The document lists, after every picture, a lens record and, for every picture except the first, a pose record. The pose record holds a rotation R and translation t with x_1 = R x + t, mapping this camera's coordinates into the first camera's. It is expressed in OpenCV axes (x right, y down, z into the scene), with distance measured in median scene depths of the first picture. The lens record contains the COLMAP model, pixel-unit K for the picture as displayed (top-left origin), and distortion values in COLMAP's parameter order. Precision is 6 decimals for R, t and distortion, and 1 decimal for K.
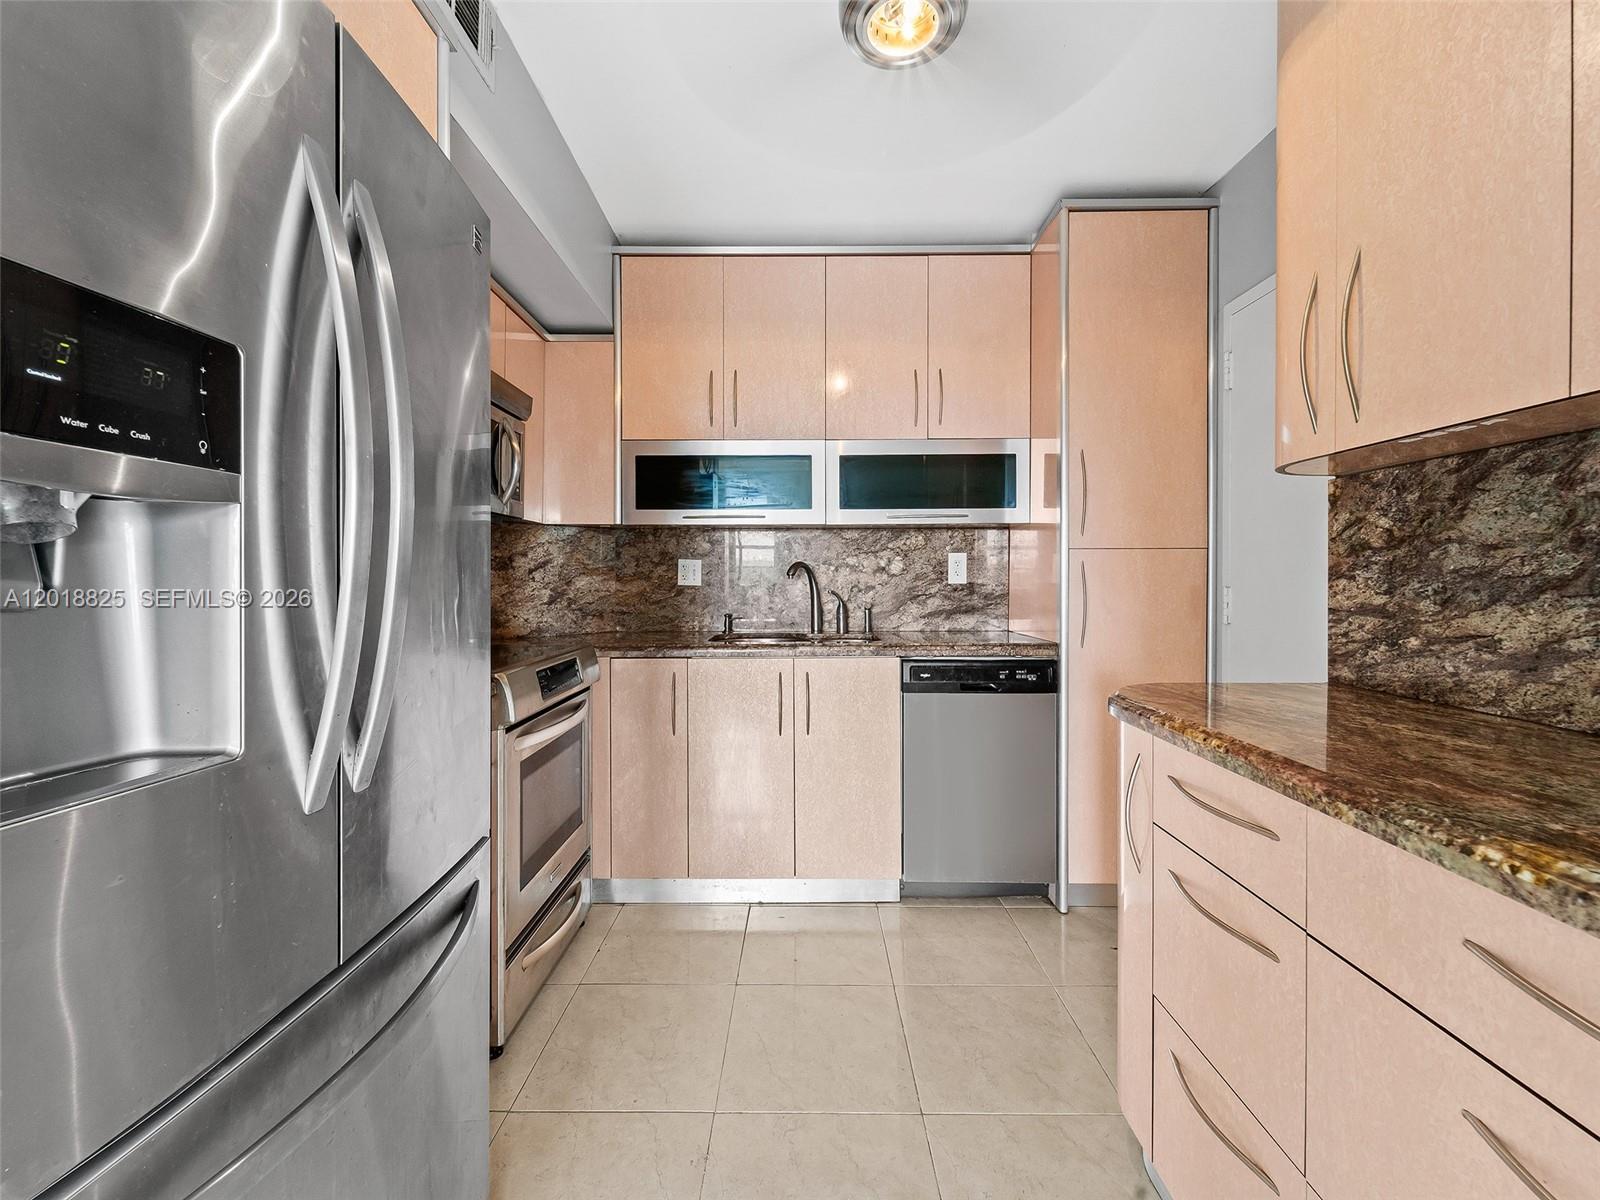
lens RADIAL K [[661.3, 0, 800.7], [0, 661.3, 577.1], [0, 0, 1]] dist [-0.000791, -0.000125]
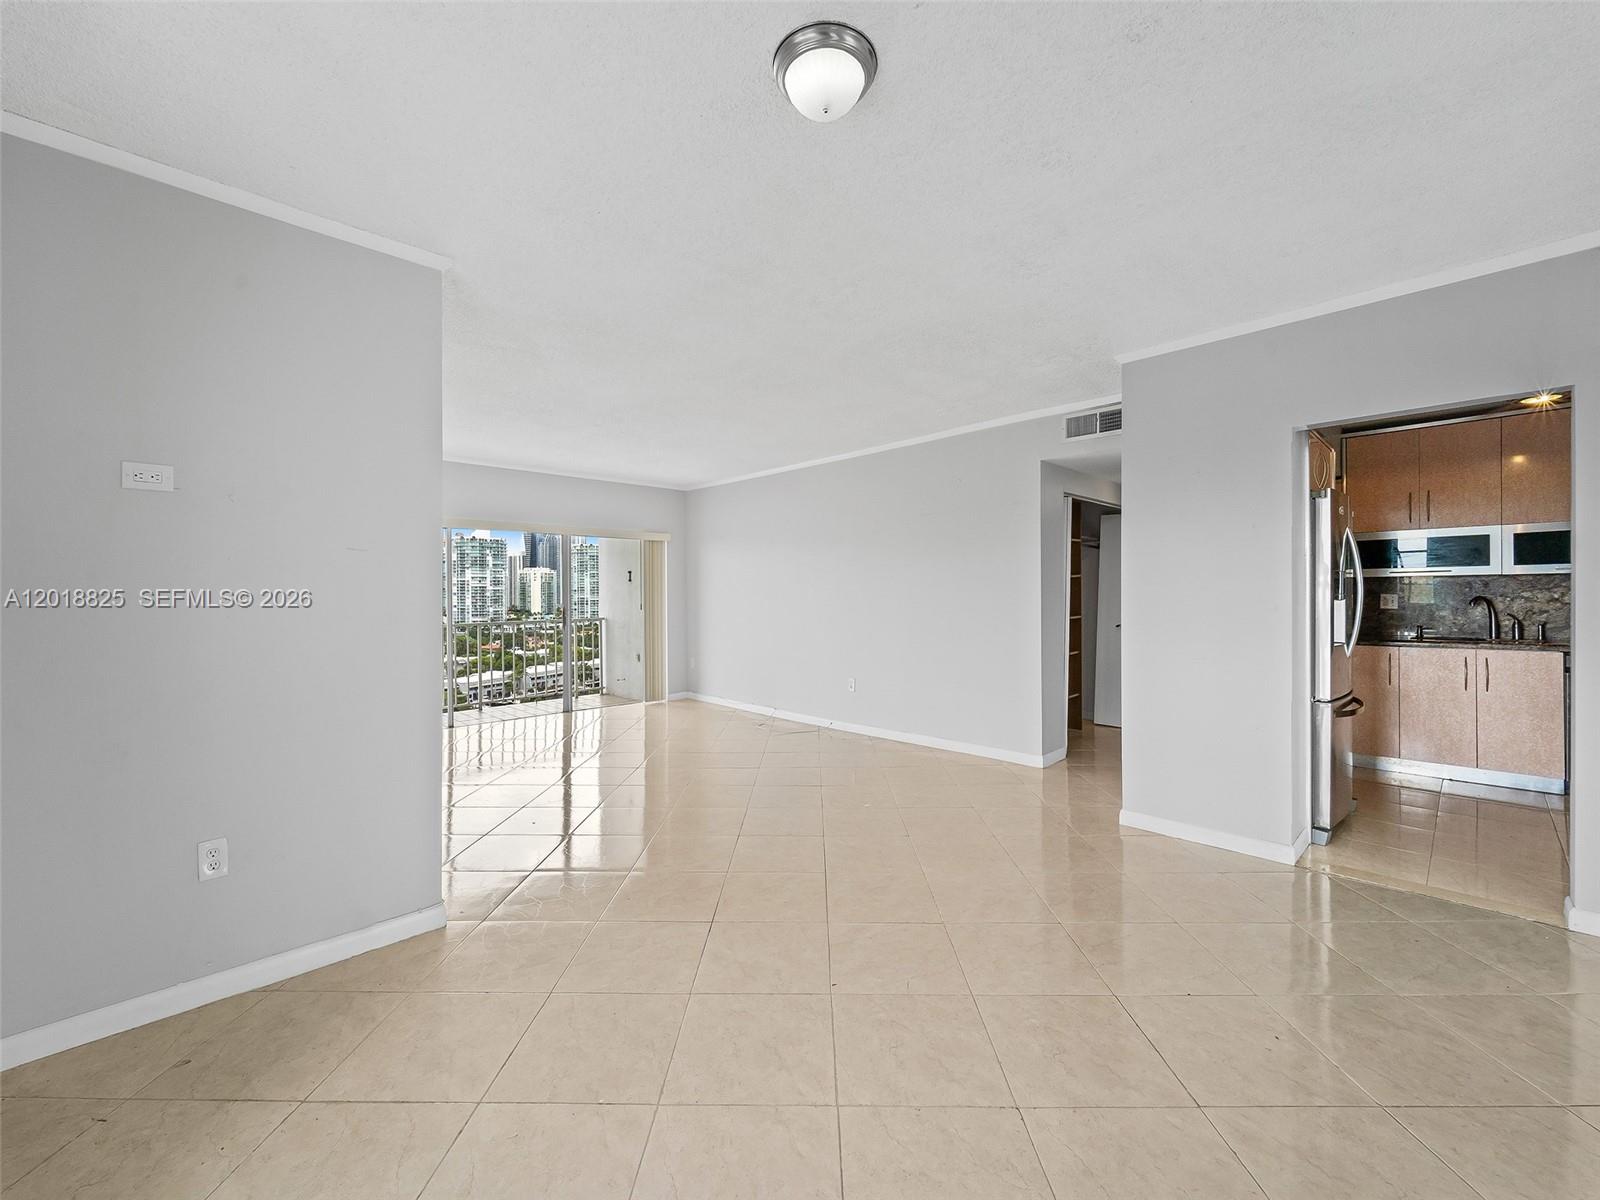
lens RADIAL K [[655.7, 0, 800.8], [0, 655.7, 596.2], [0, 0, 1]] dist [-0.001107, -0.000266]
pose [[0.700693, -0.002842, -0.713457, -0.021928], [0.006702, 0.999974, 0.002598, -0.036247], [0.713431, -0.006602, 0.700694, -1.336172]]
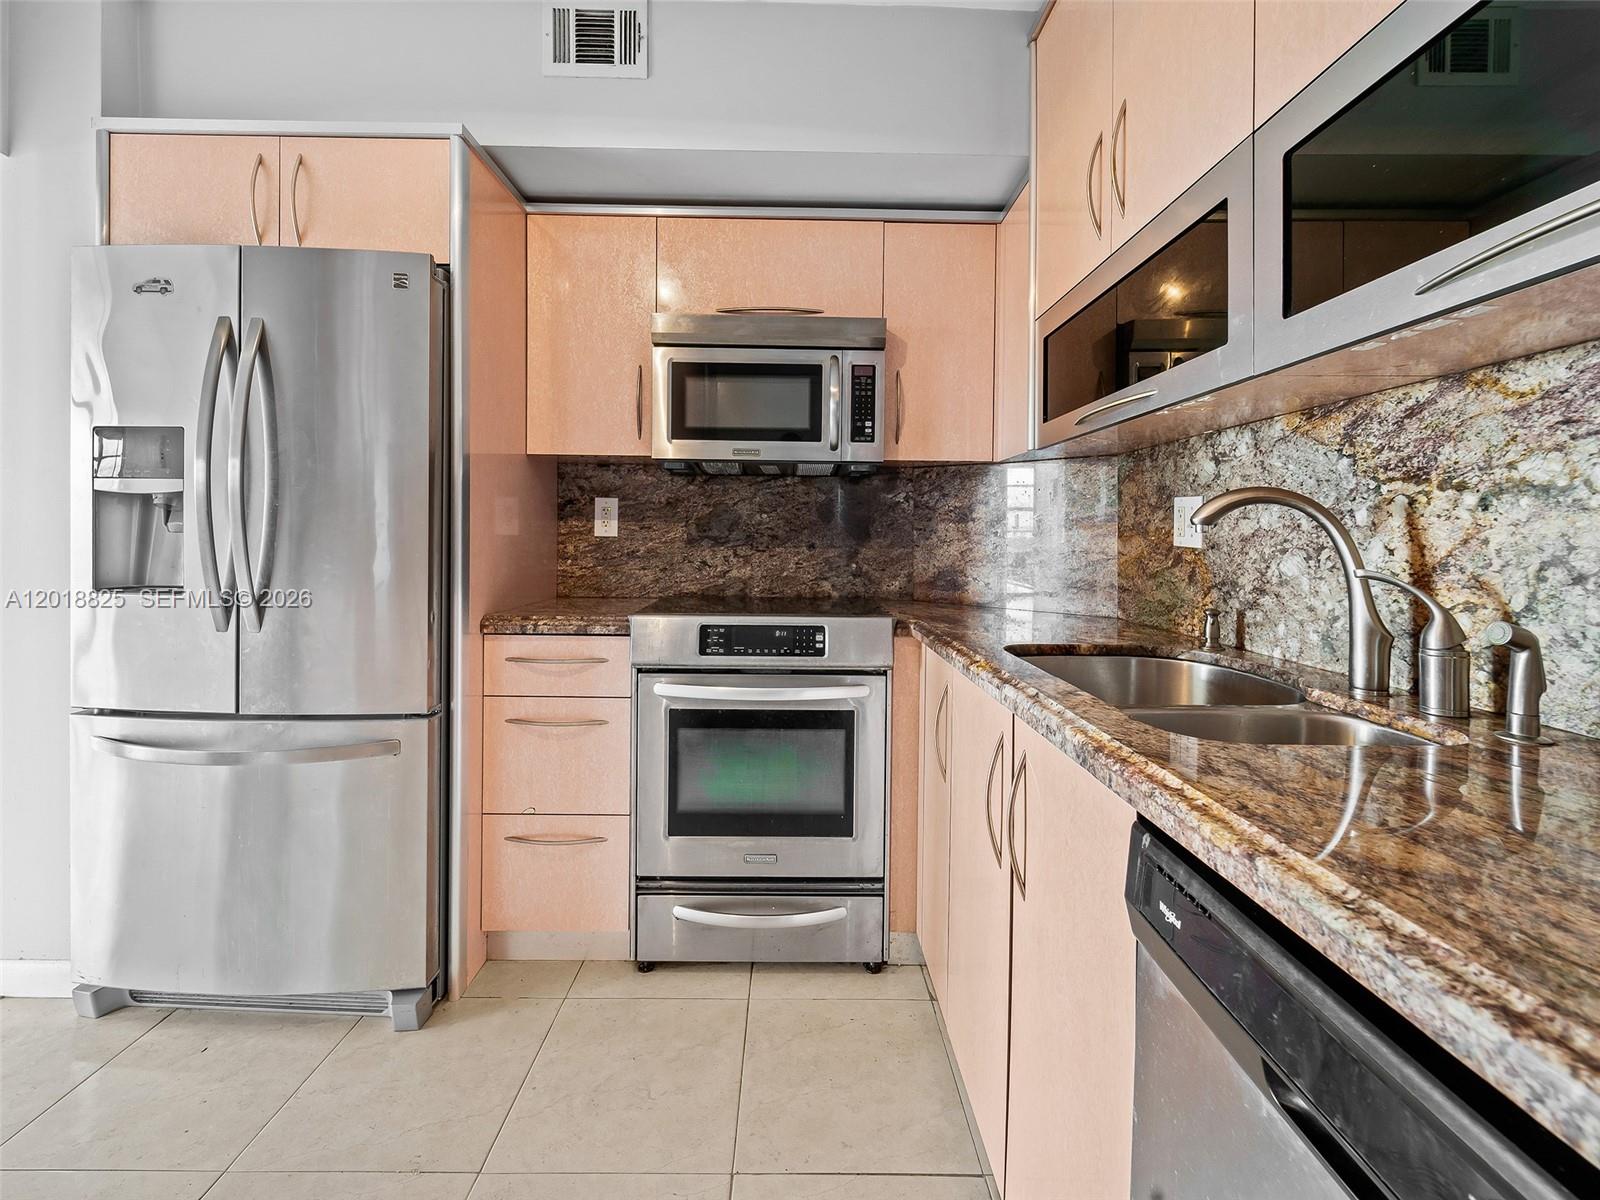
lens RADIAL K [[661.3, 0, 800.7], [0, 661.3, 577.1], [0, 0, 1]] dist [-0.000791, -0.000125]
pose [[0.017792, 0.065168, -0.997716, 0.350133], [-0.008753, 0.997846, 0.065021, 0.004983], [0.999803, 0.007576, 0.018324, 0.689878]]
